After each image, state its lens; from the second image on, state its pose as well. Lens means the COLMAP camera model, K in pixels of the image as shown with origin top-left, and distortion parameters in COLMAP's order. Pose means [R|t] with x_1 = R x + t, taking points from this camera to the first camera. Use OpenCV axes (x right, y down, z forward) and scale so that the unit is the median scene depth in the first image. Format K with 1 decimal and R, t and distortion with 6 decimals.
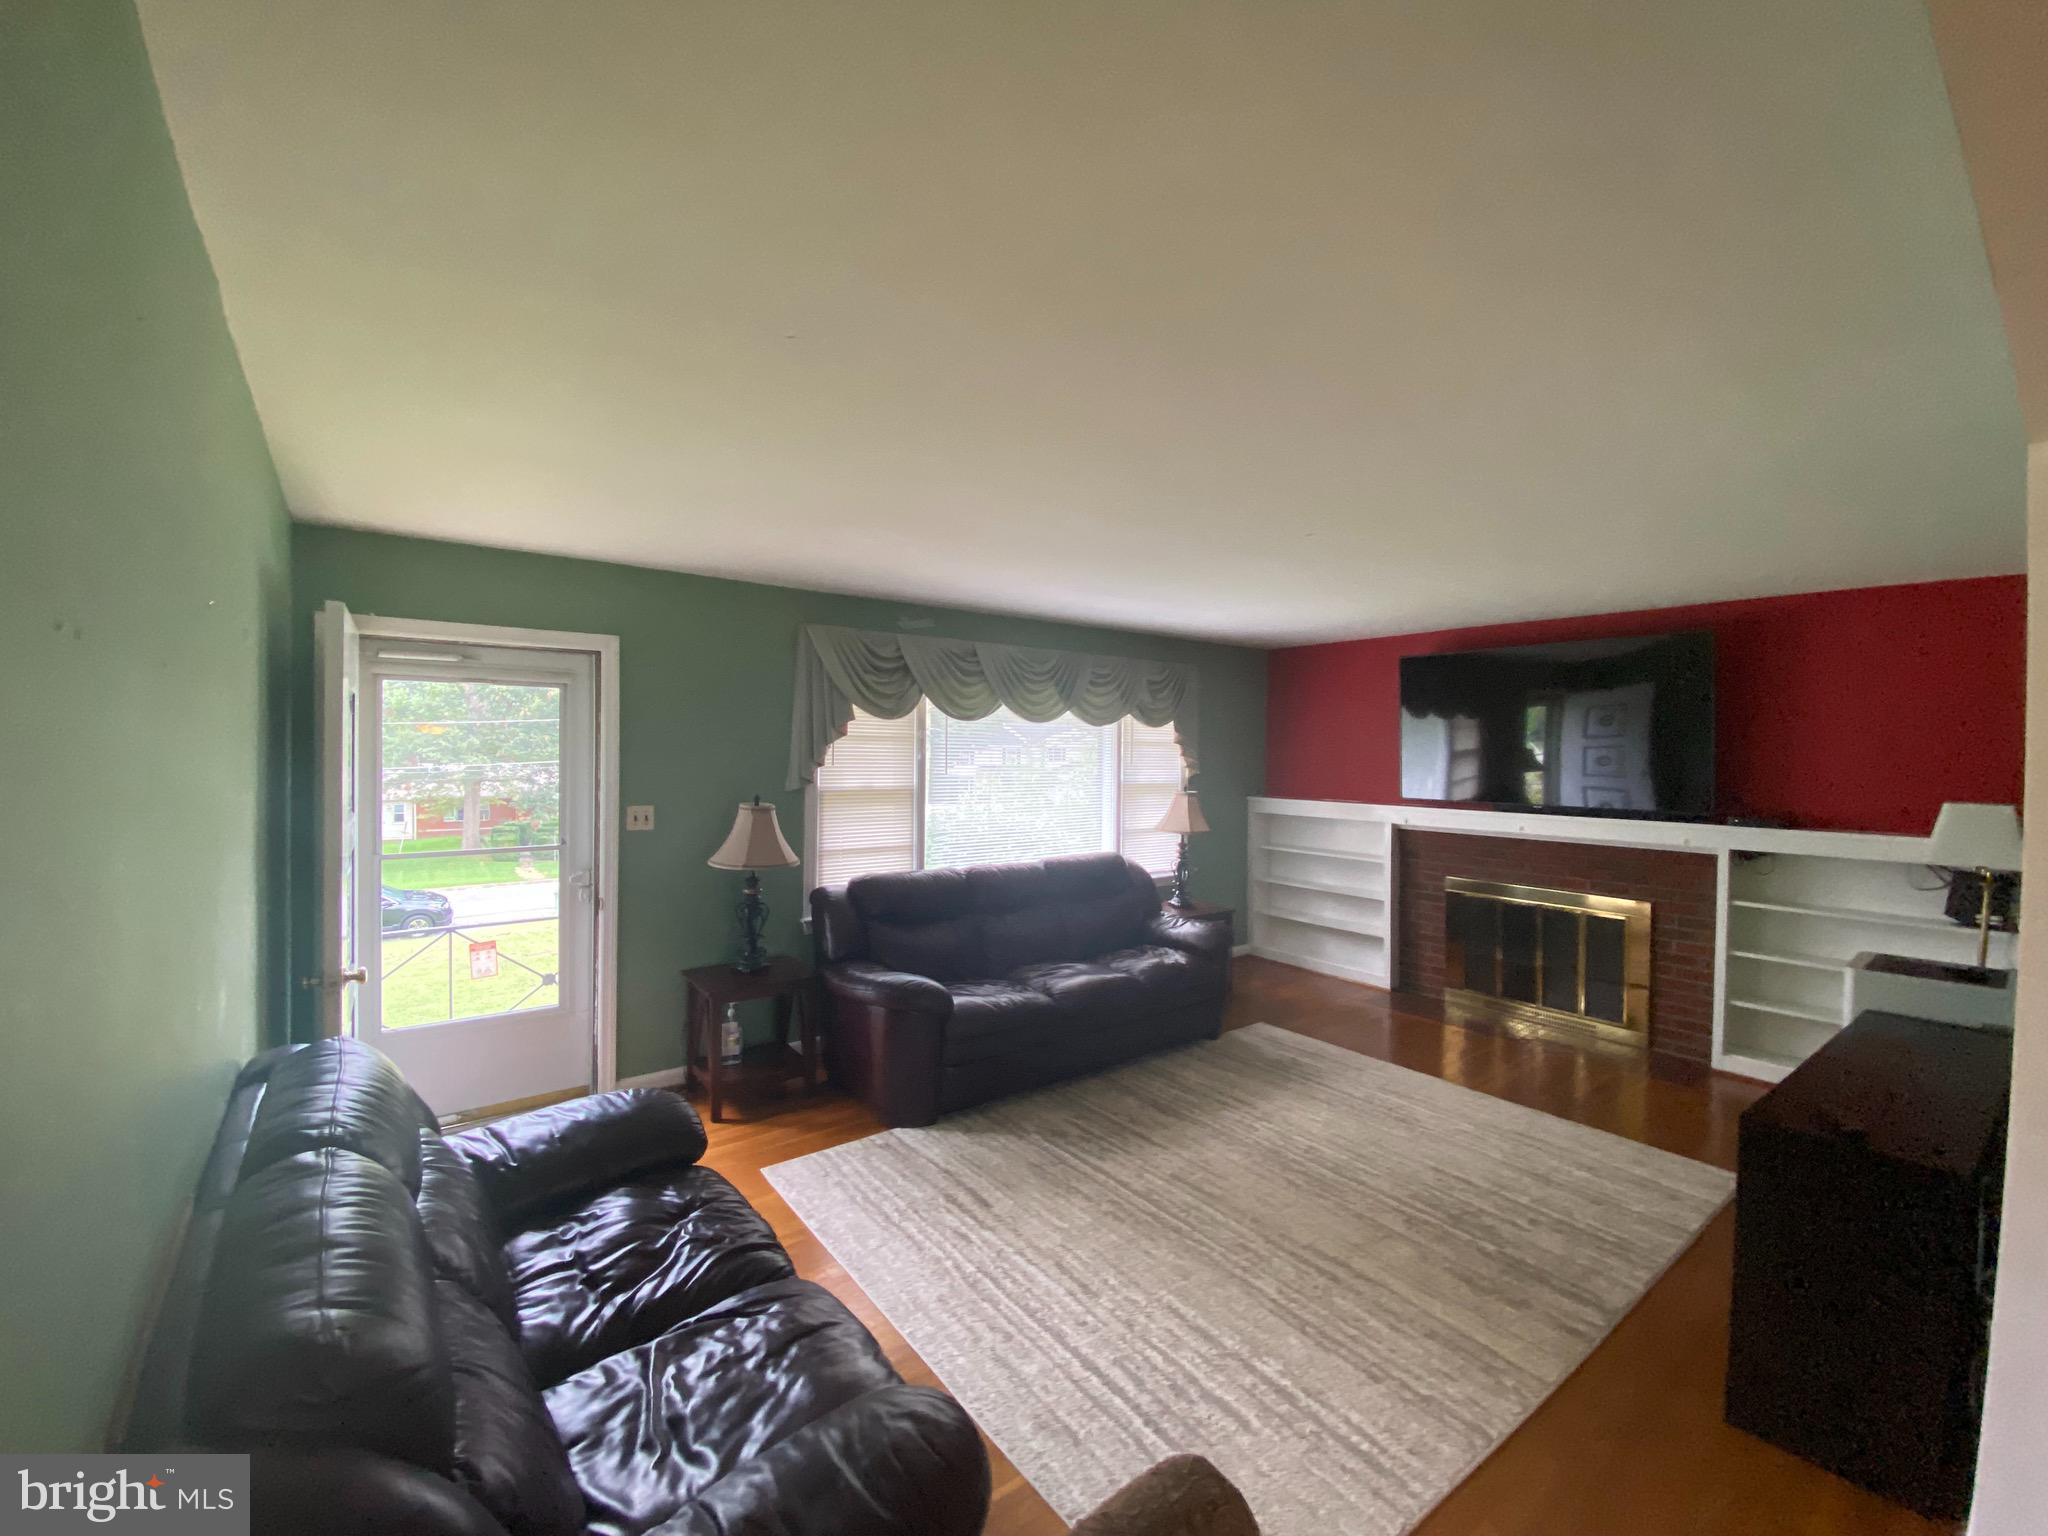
lens RADIAL K [[846.0, 0, 1025.8], [0, 846.0, 755.6], [0, 0, 1]] dist [0.023147, -0.020058]
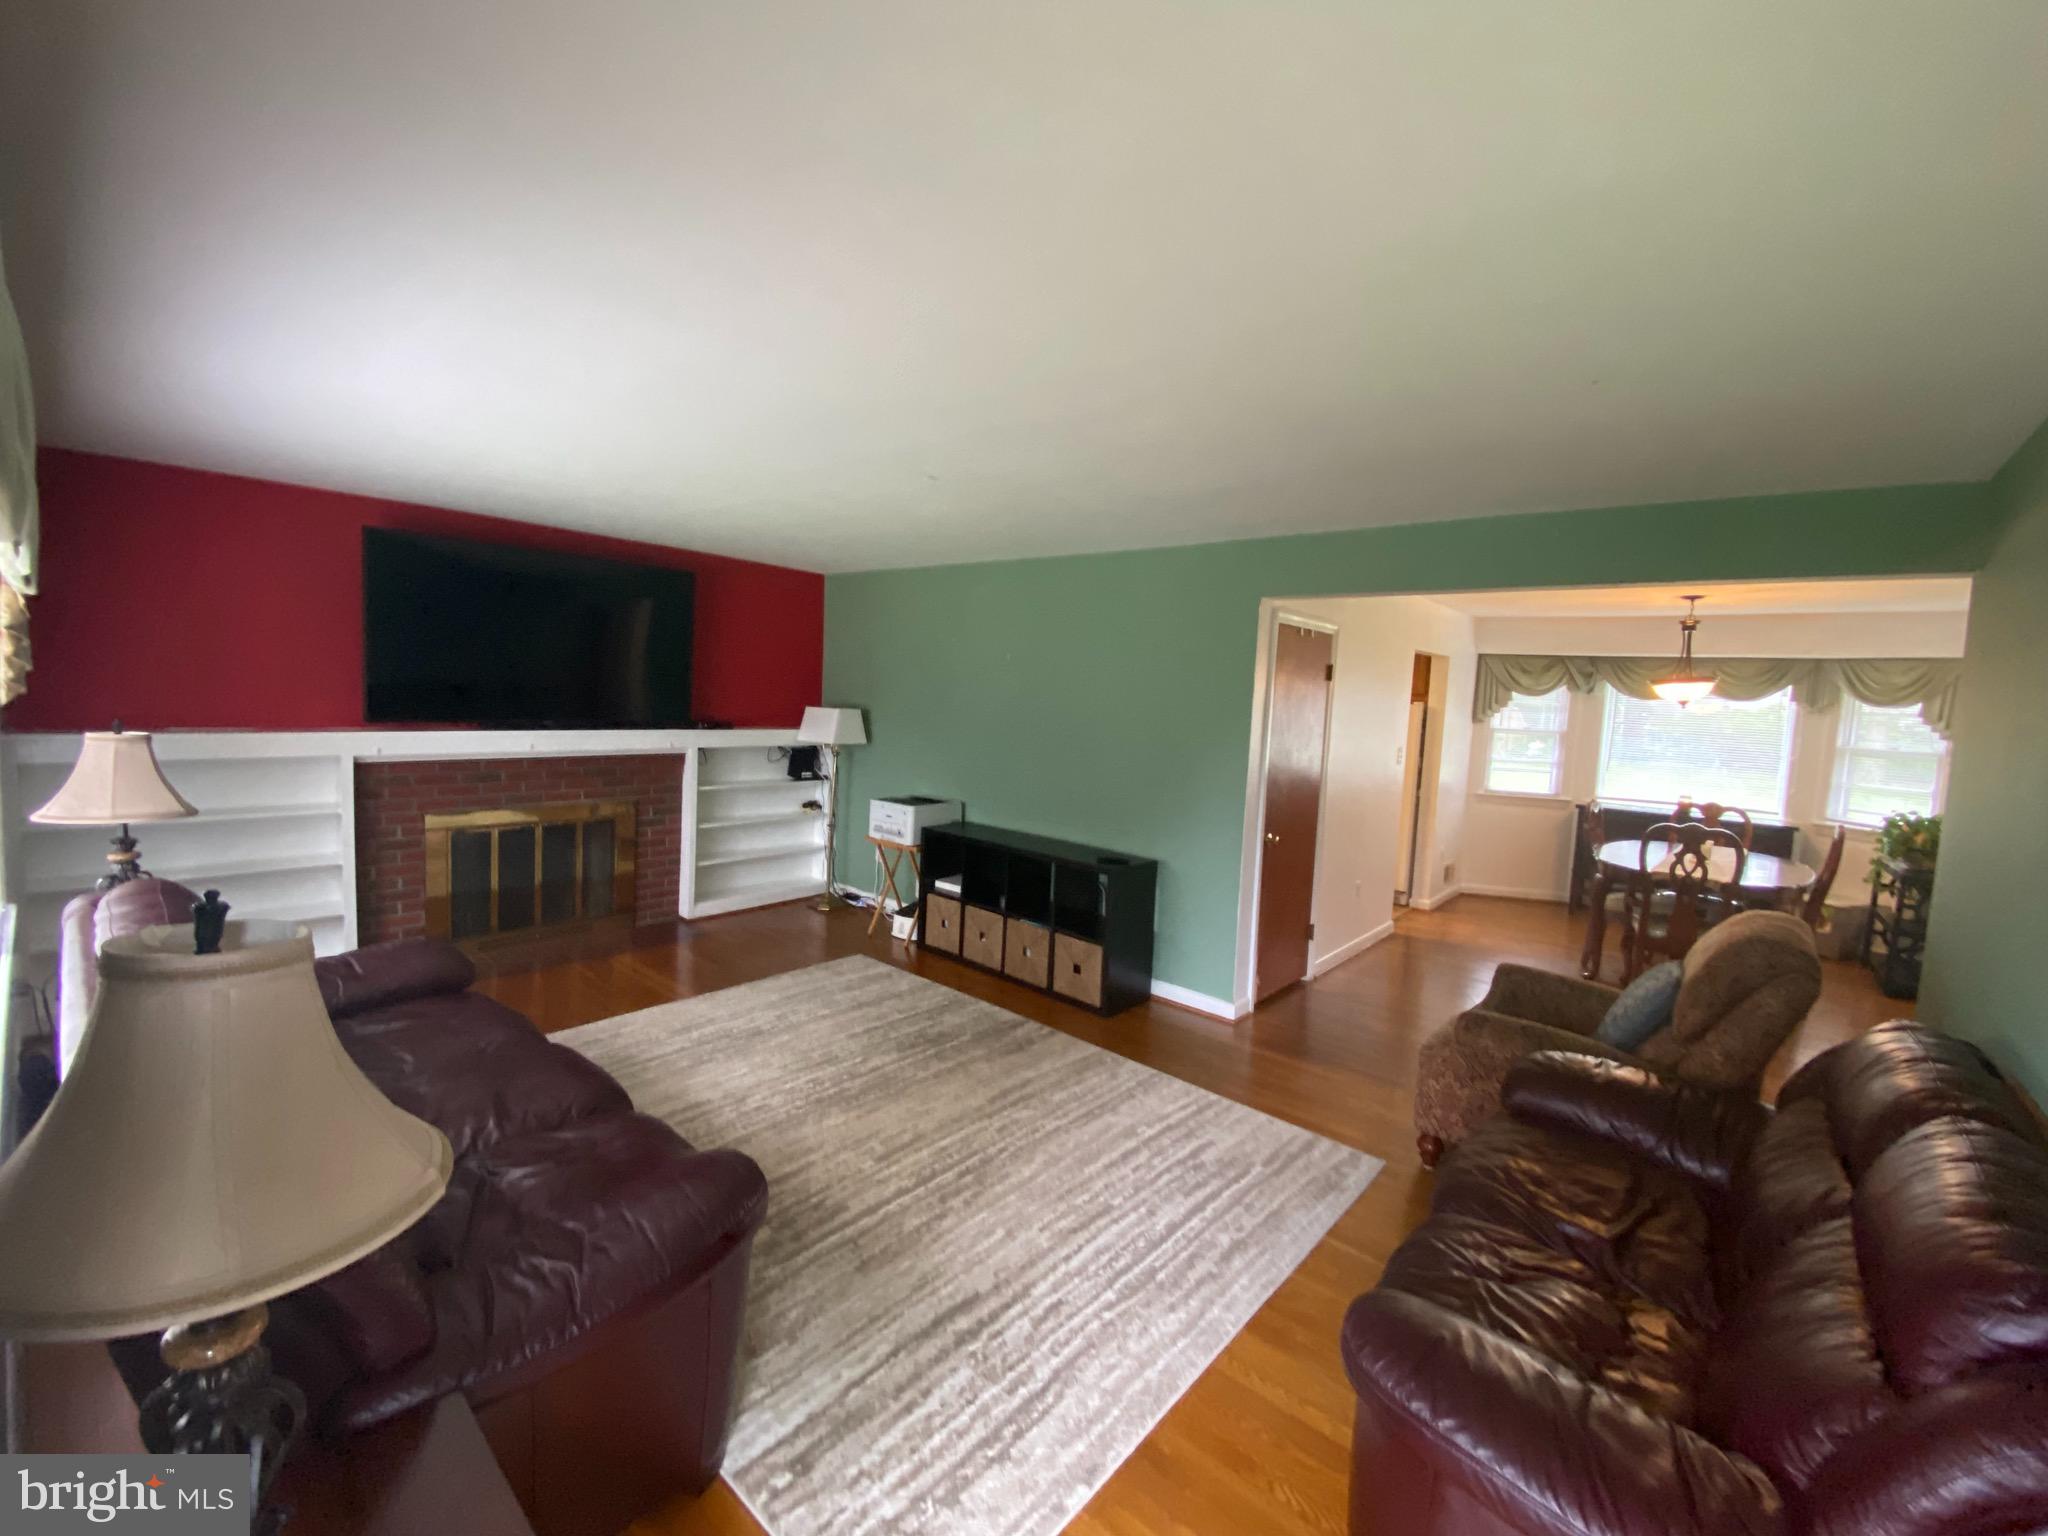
lens RADIAL K [[844.7, 0, 1020.3], [0, 844.7, 756.5], [0, 0, 1]] dist [0.025656, -0.021601]
pose [[-0.196920, -0.098888, 0.975420, -0.756563], [-0.040882, 0.994863, 0.092605, -0.020471], [-0.979567, -0.021642, -0.199951, 1.145479]]
